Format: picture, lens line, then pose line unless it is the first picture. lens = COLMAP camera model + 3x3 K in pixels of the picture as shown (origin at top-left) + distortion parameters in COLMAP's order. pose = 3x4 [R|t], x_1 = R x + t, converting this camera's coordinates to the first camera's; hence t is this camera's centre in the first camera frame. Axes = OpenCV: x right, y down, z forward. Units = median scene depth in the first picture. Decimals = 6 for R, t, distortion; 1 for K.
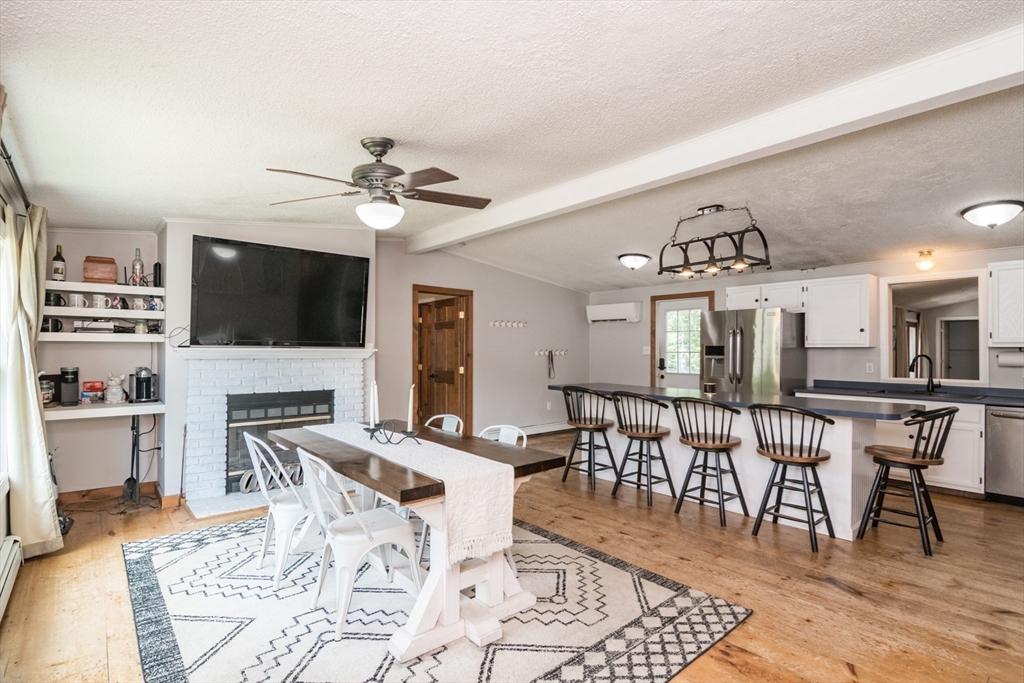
lens RADIAL K [[485.8, 0, 503.2], [0, 485.8, 347.1], [0, 0, 1]] dist [-0.025060, 0.000600]
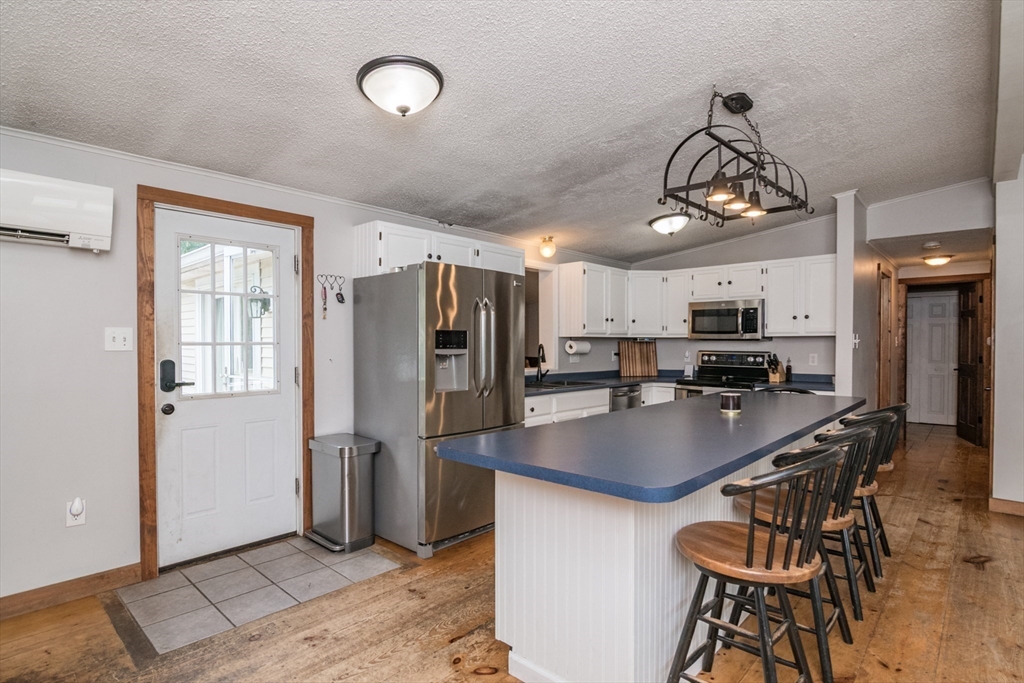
lens RADIAL K [[522.3, 0, 517.5], [0, 522.3, 349.9], [0, 0, 1]] dist [-0.012112, -0.000540]
pose [[-0.127722, -0.017464, 0.991656, -0.170627], [-0.006249, 0.999839, 0.016803, 0.010845], [-0.991790, -0.004051, -0.127811, 1.265972]]
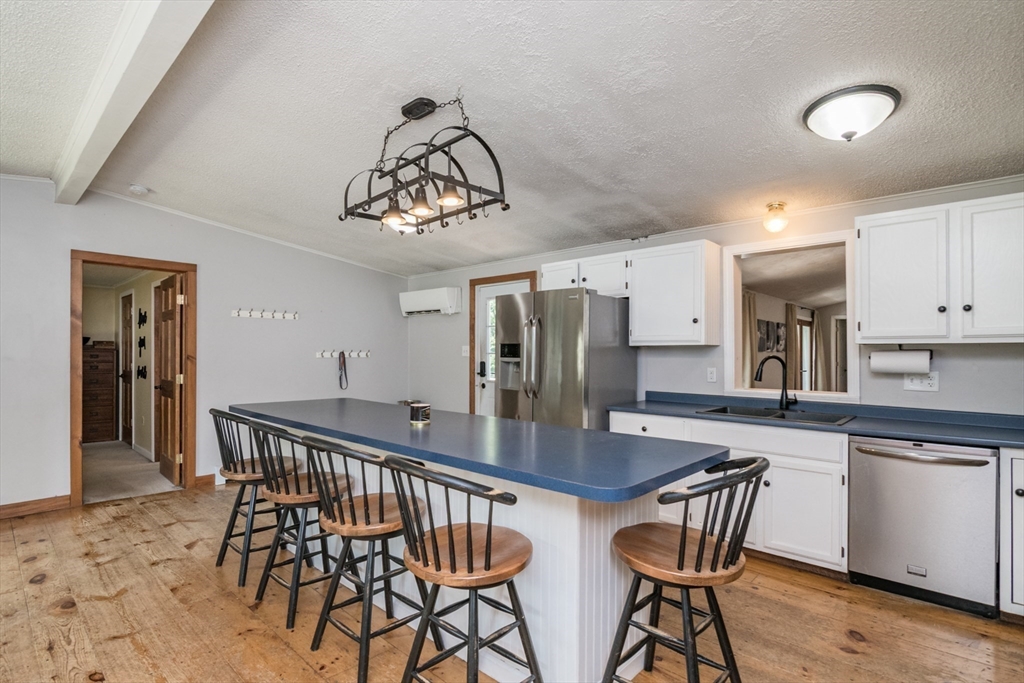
lens RADIAL K [[485.8, 0, 519.0], [0, 485.8, 348.5], [0, 0, 1]] dist [-0.025060, 0.000600]
pose [[0.991459, 0.001683, 0.130409, 0.460510], [-0.001246, 0.999993, -0.003429, 0.008513], [-0.130414, 0.003237, 0.991454, 0.388371]]
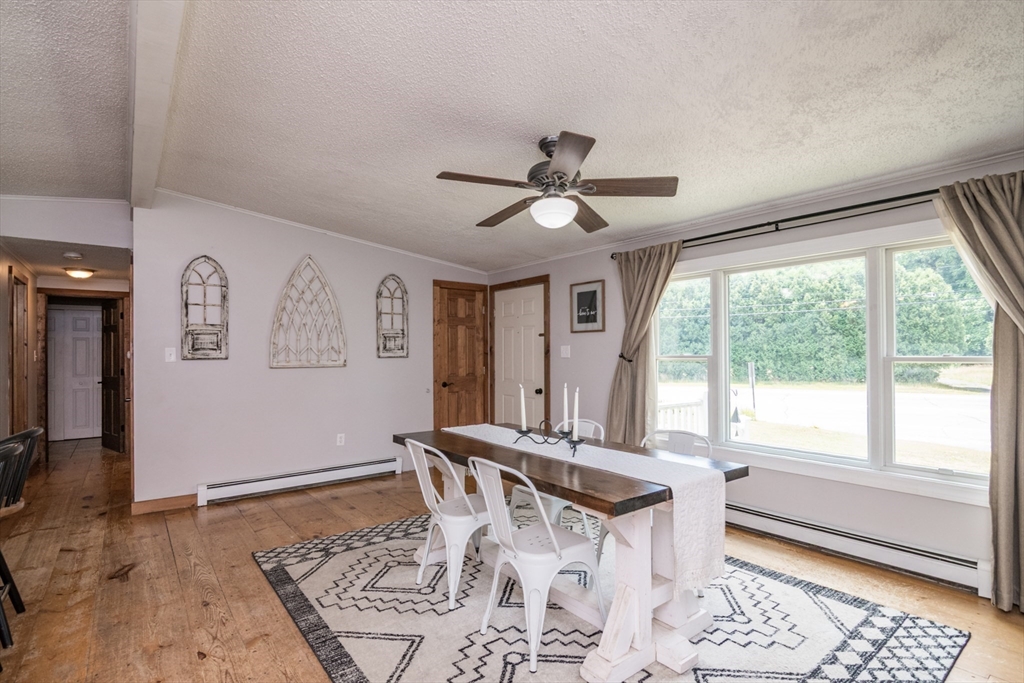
lens RADIAL K [[485.8, 0, 510.2], [0, 485.8, 349.2], [0, 0, 1]] dist [-0.025060, 0.000600]
pose [[-0.999404, 0.004917, 0.034169, -0.117903], [0.004459, 0.999900, -0.013452, 0.010172], [-0.034232, -0.013292, -0.999326, 1.194869]]
